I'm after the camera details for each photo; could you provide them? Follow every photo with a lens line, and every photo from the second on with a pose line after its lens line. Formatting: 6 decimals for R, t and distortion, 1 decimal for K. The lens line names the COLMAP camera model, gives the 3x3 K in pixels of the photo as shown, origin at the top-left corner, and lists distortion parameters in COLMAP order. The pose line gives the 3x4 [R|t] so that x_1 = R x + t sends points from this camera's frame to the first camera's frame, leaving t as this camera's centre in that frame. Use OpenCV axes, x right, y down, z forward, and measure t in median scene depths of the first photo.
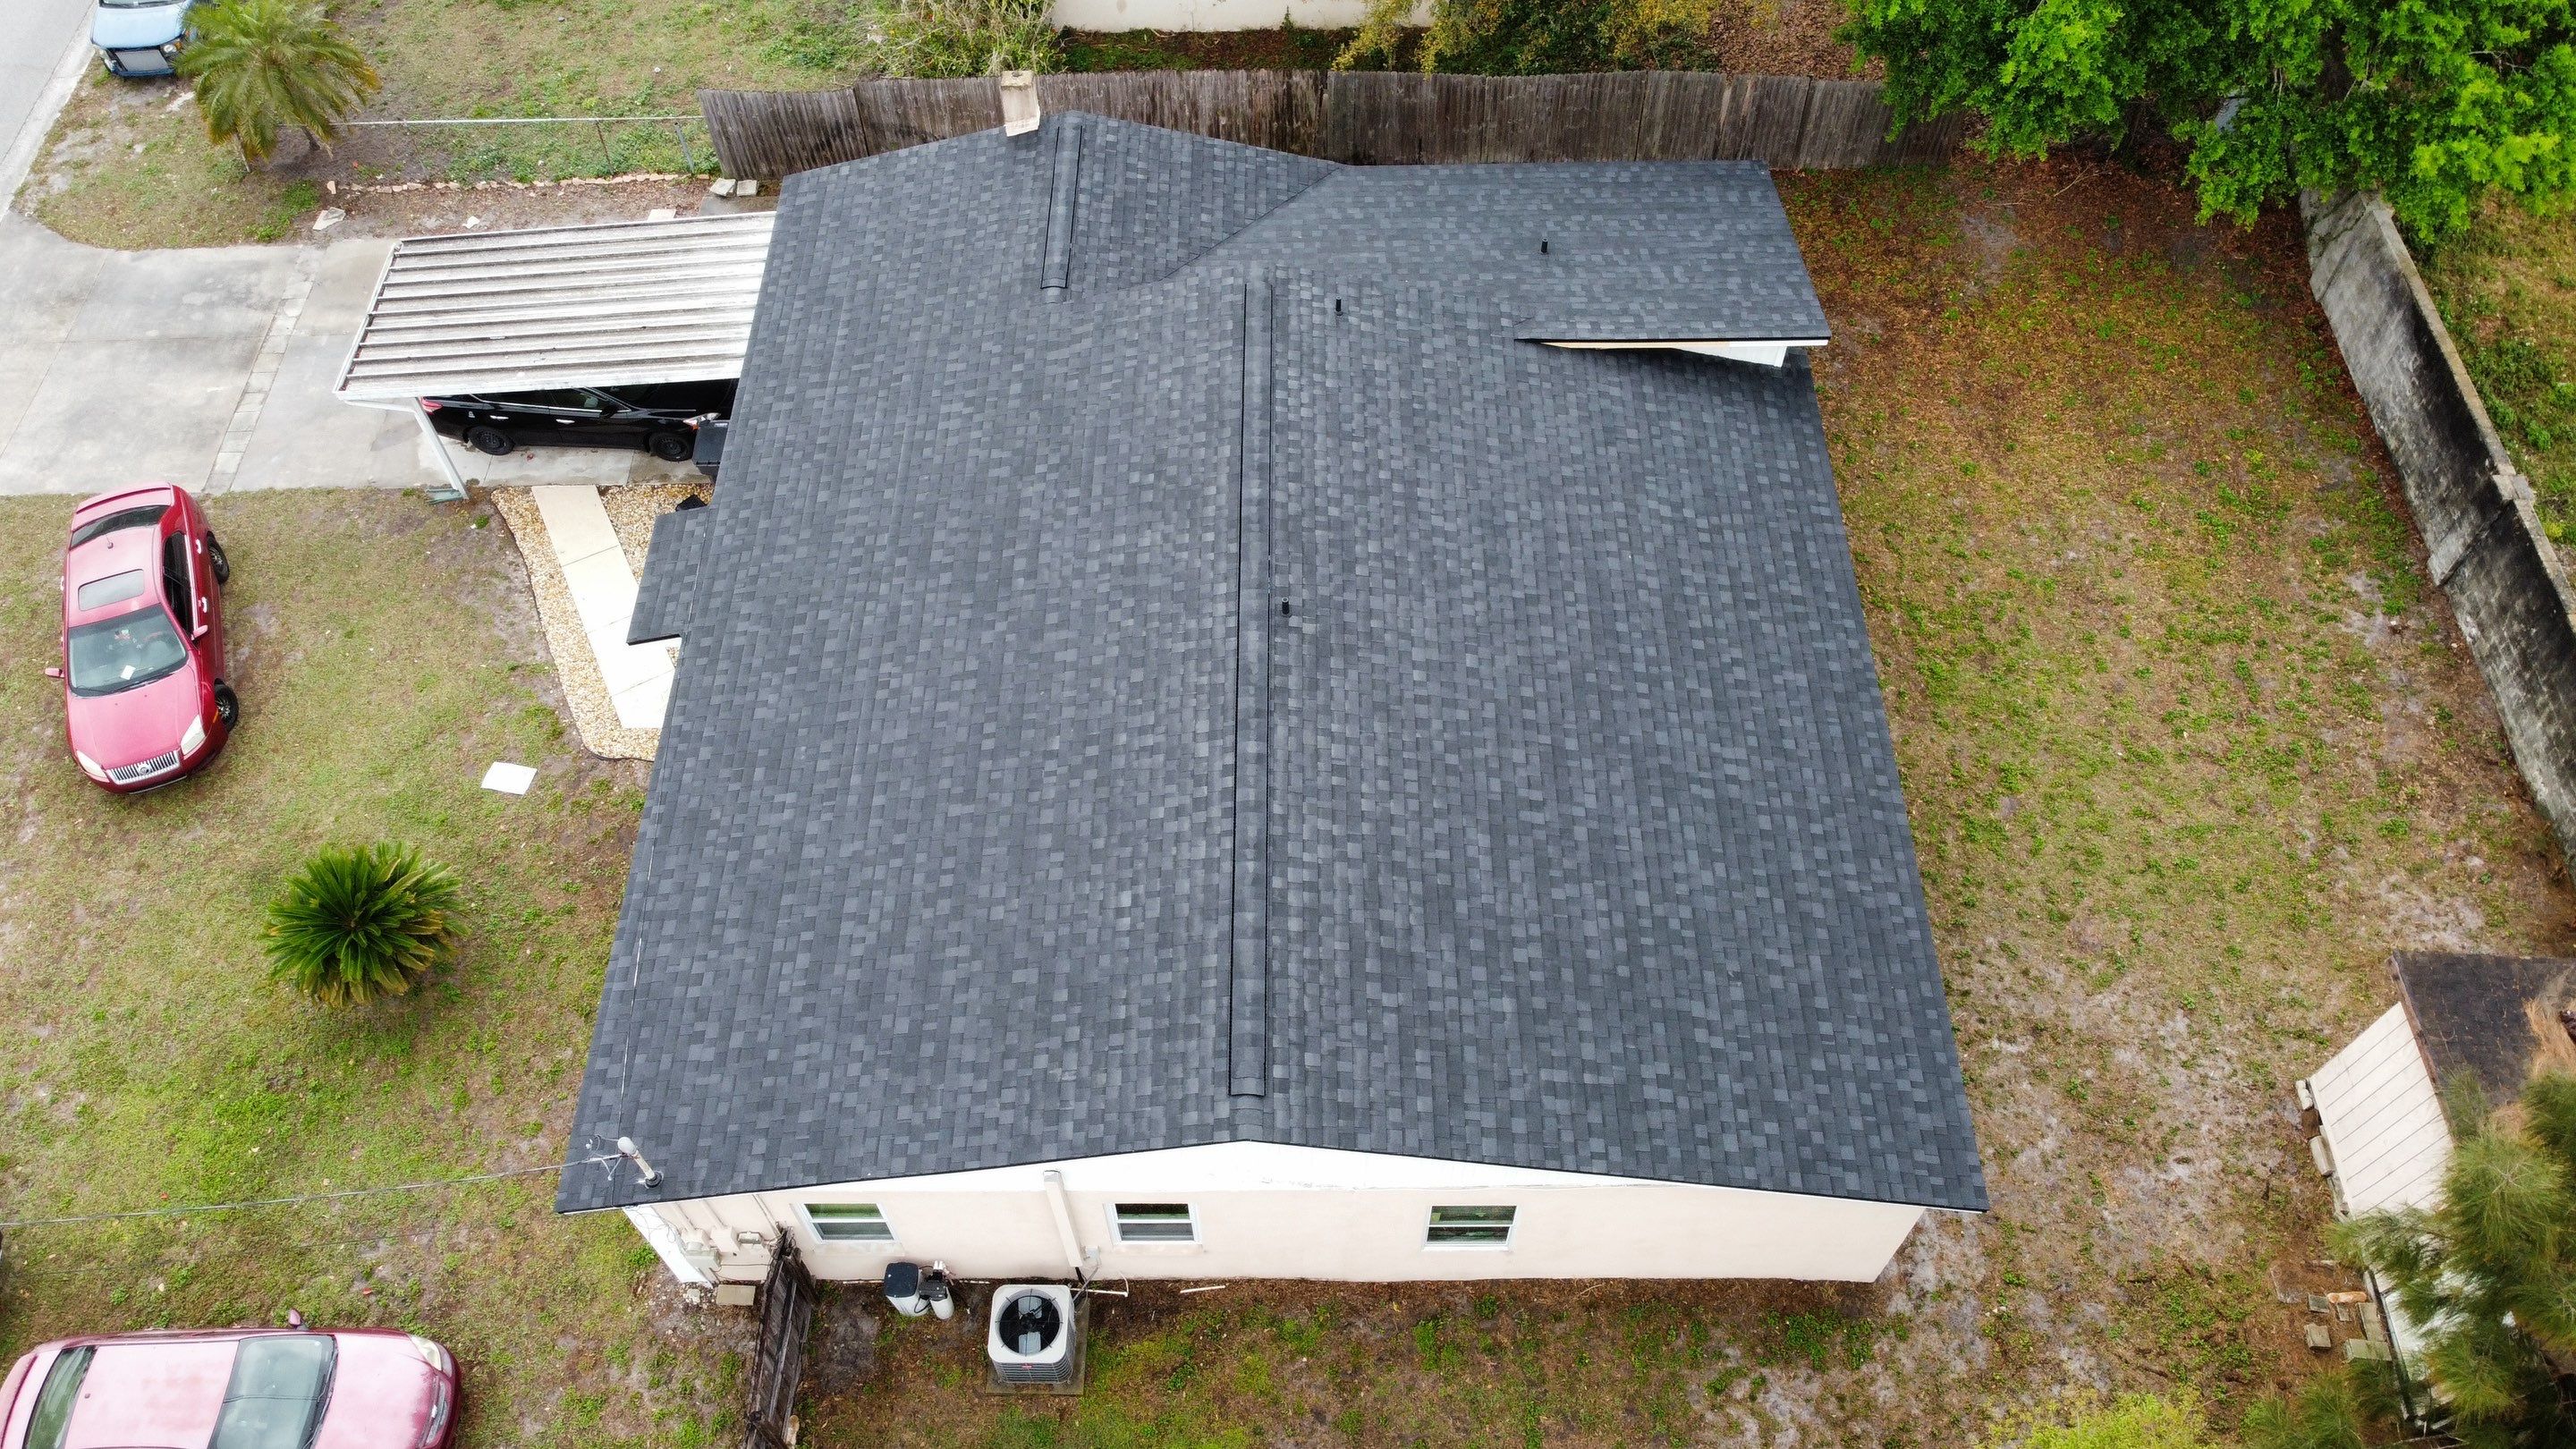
lens RADIAL K [[1975.8, 0, 1244.3], [0, 1975.8, 672.3], [0, 0, 1]] dist [0.009795, -0.043278]
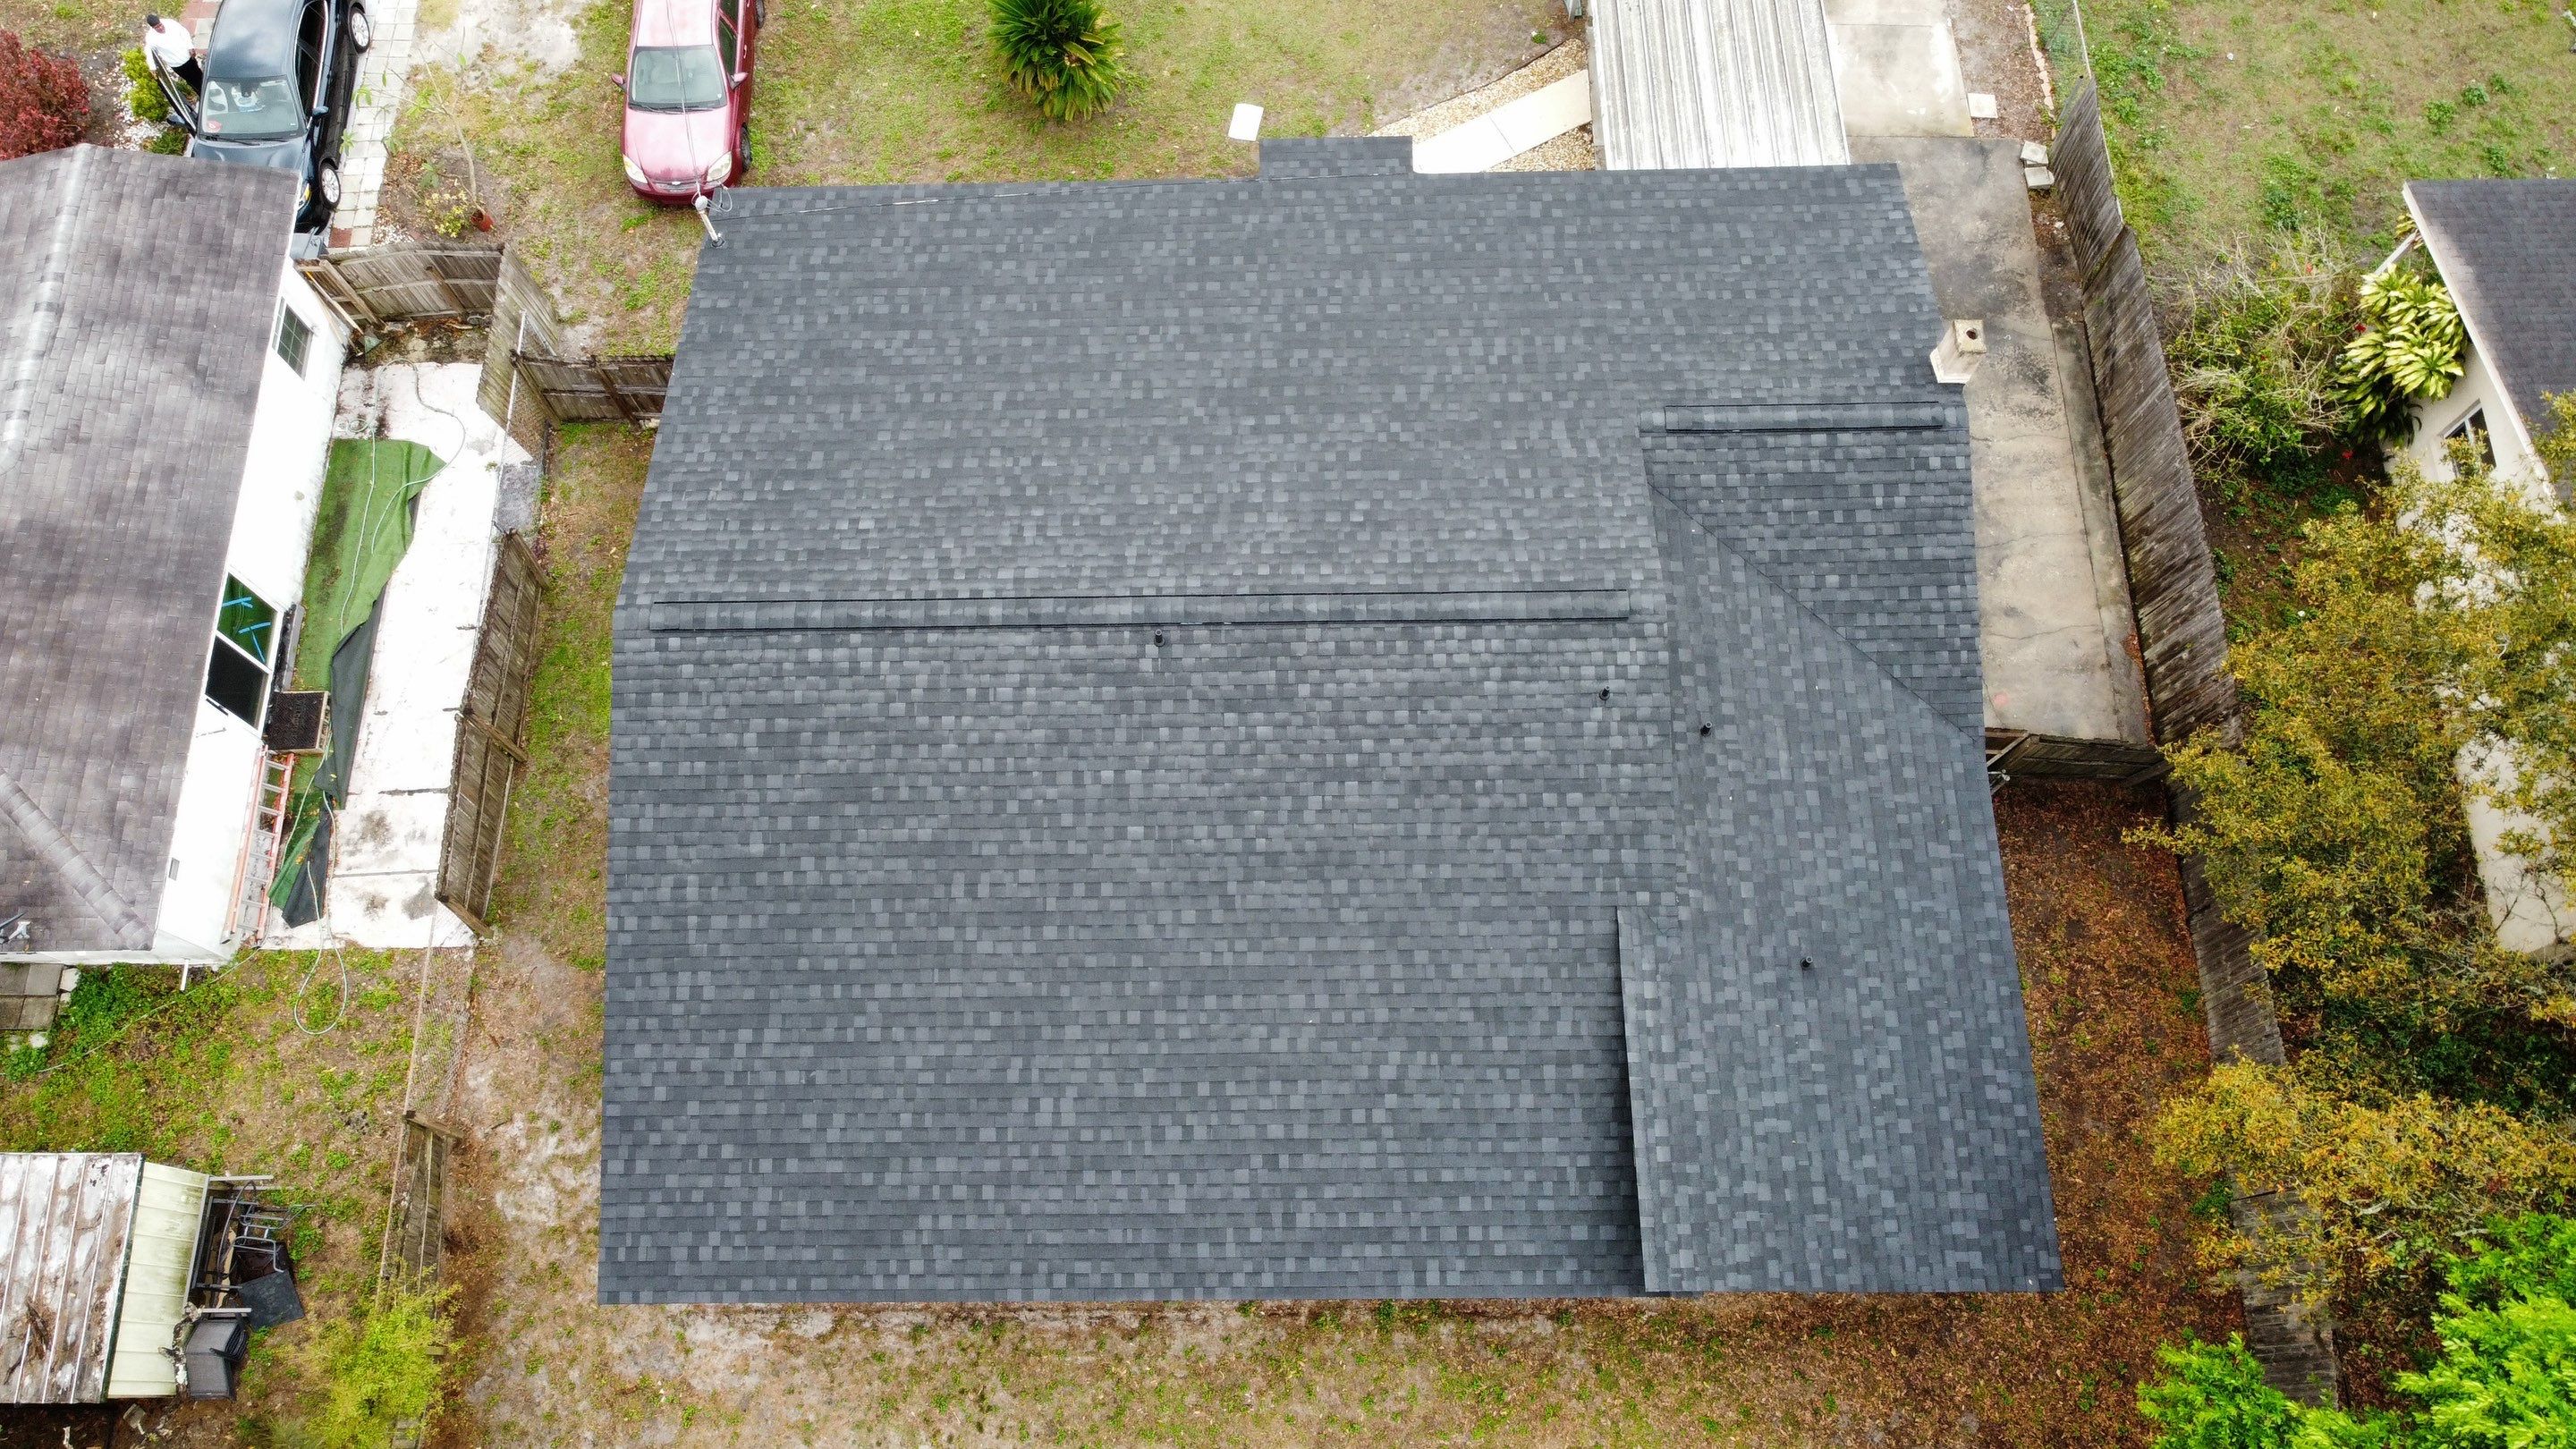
lens RADIAL K [[1993.6, 0, 1251.9], [0, 1993.6, 675.8], [0, 0, 1]] dist [0.005593, -0.010775]
pose [[0.019661, 0.941457, -0.336560, 0.362348], [-0.794096, 0.219235, 0.566876, -0.608653], [0.607475, 0.256115, 0.751917, 0.251274]]
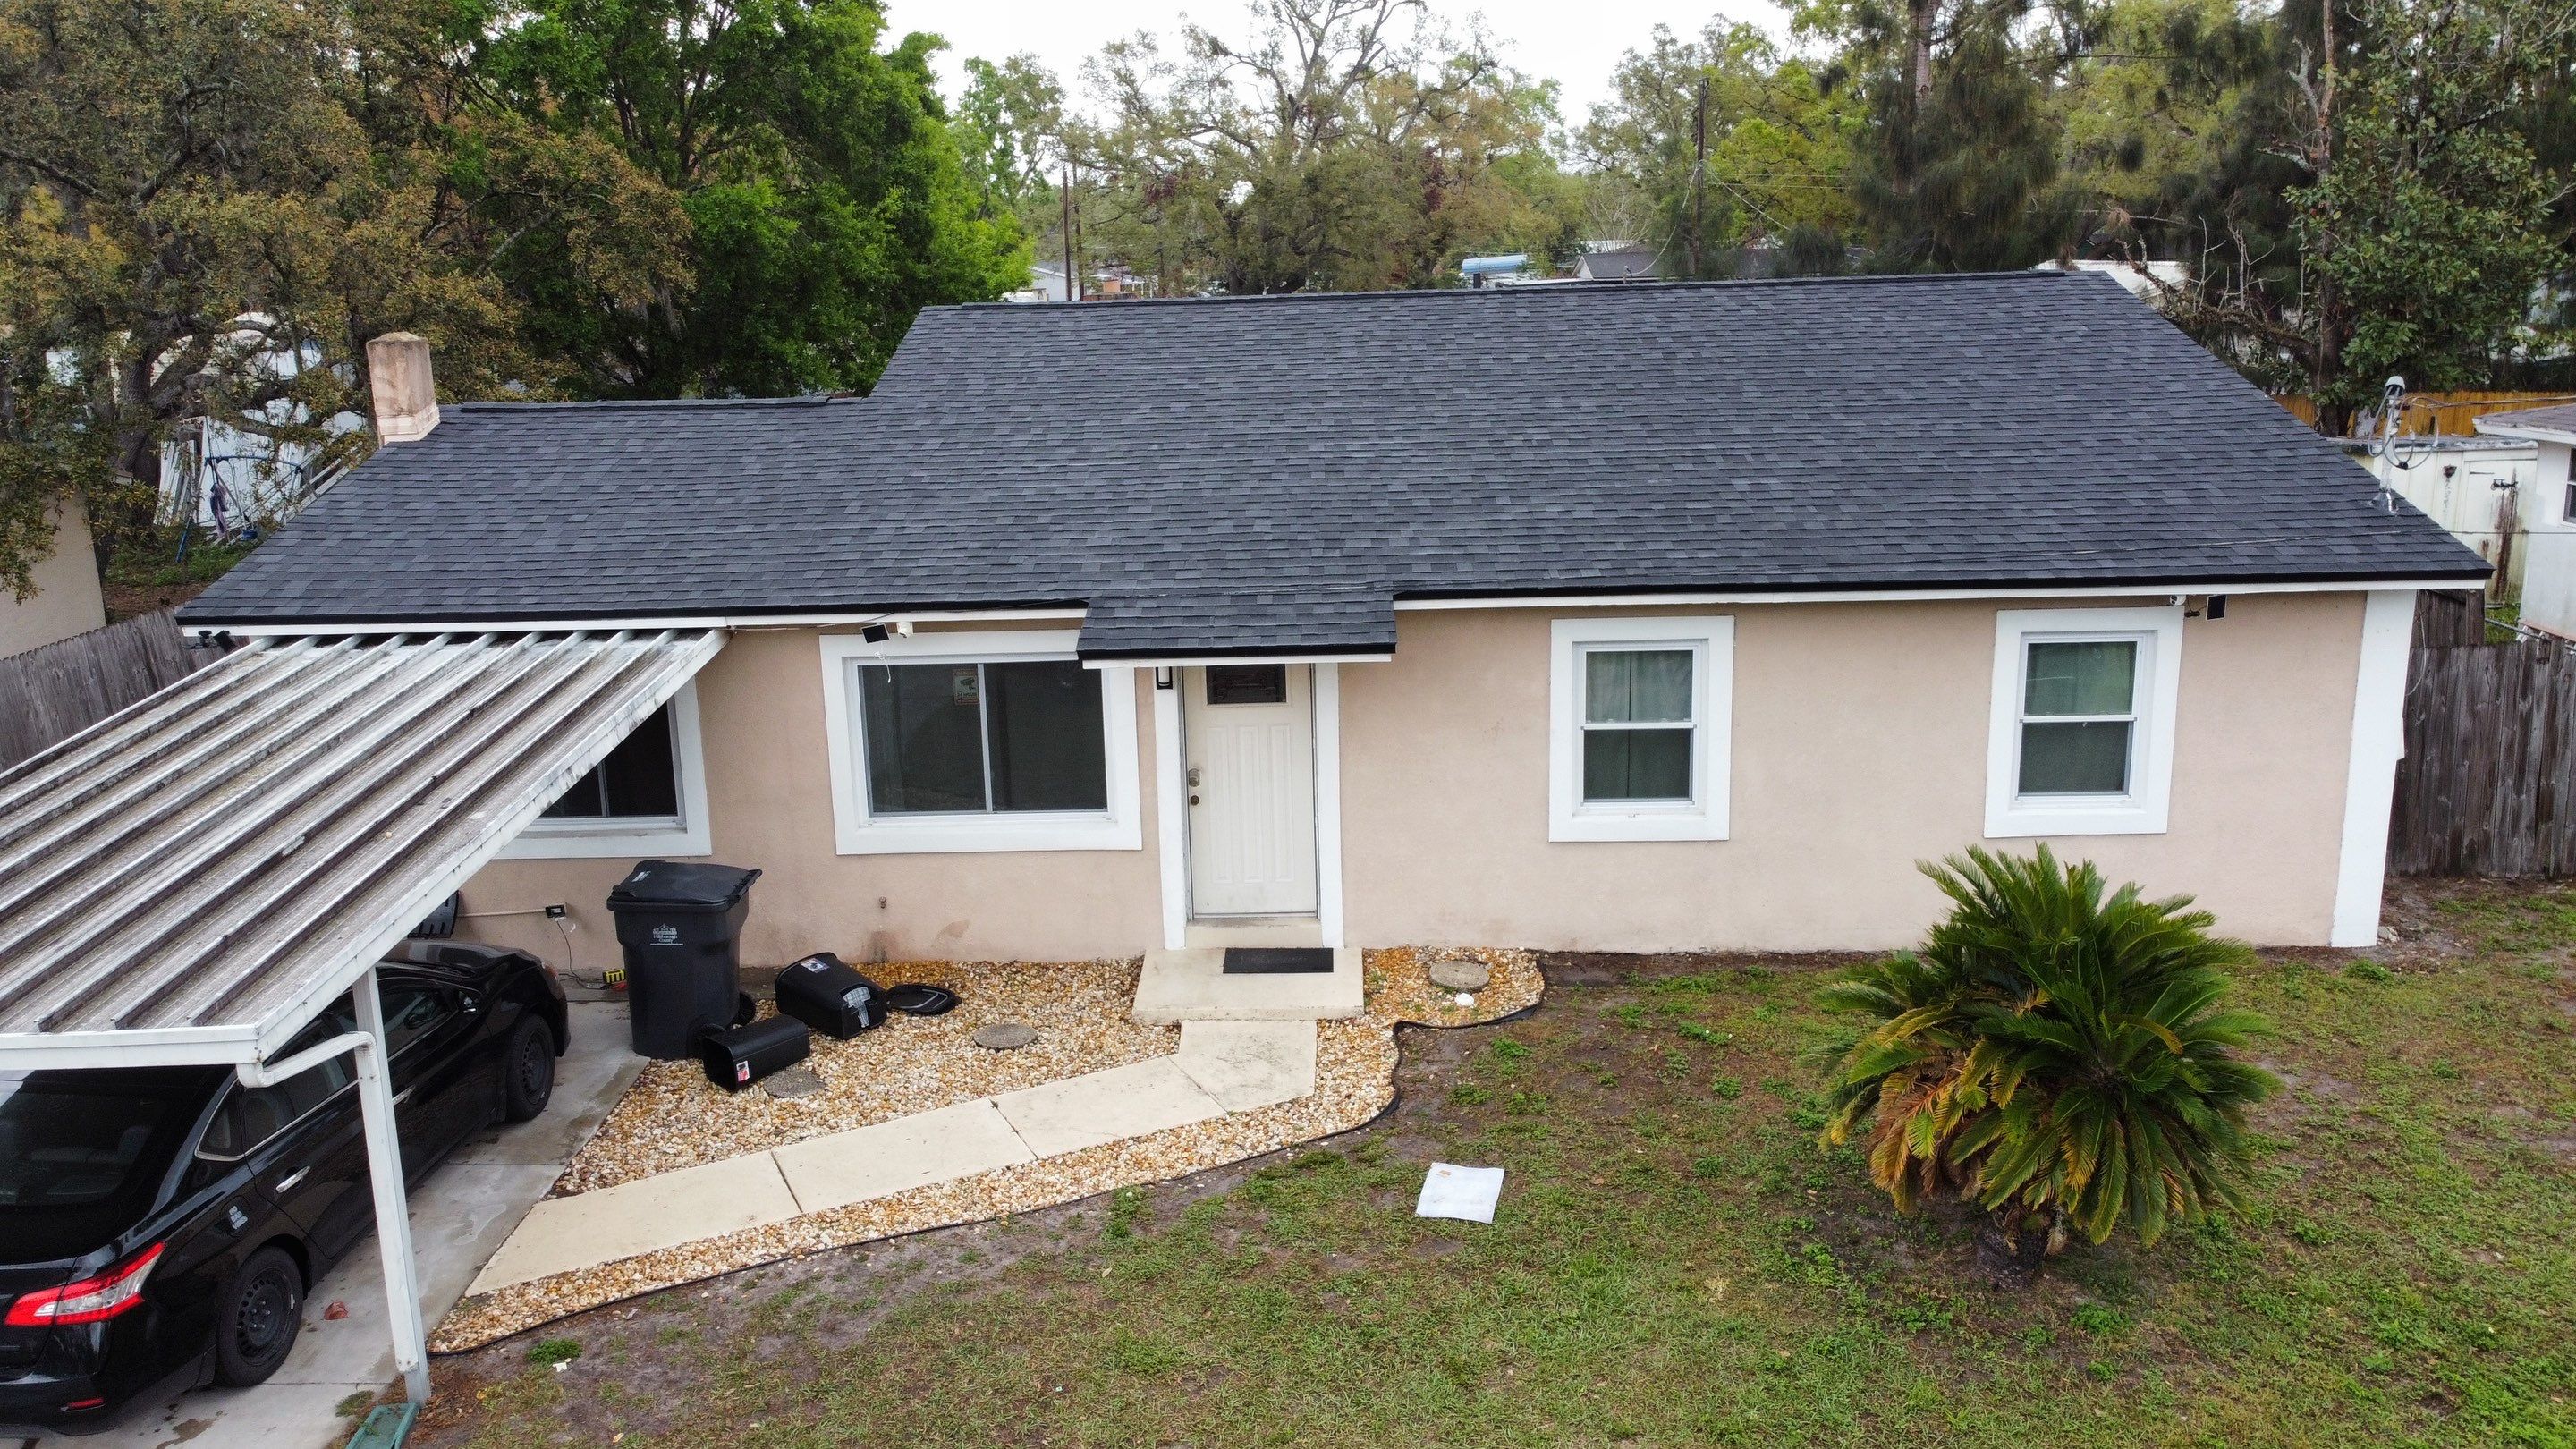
lens RADIAL K [[1964.3, 0, 1248.1], [0, 1964.3, 642.5], [0, 0, 1]] dist [-0.000570, -0.007321]
pose [[0.025081, -0.168935, 0.985308, -0.871323], [0.821751, 0.564767, 0.075914, -0.091472], [-0.569294, 0.807774, 0.152987, 0.995883]]
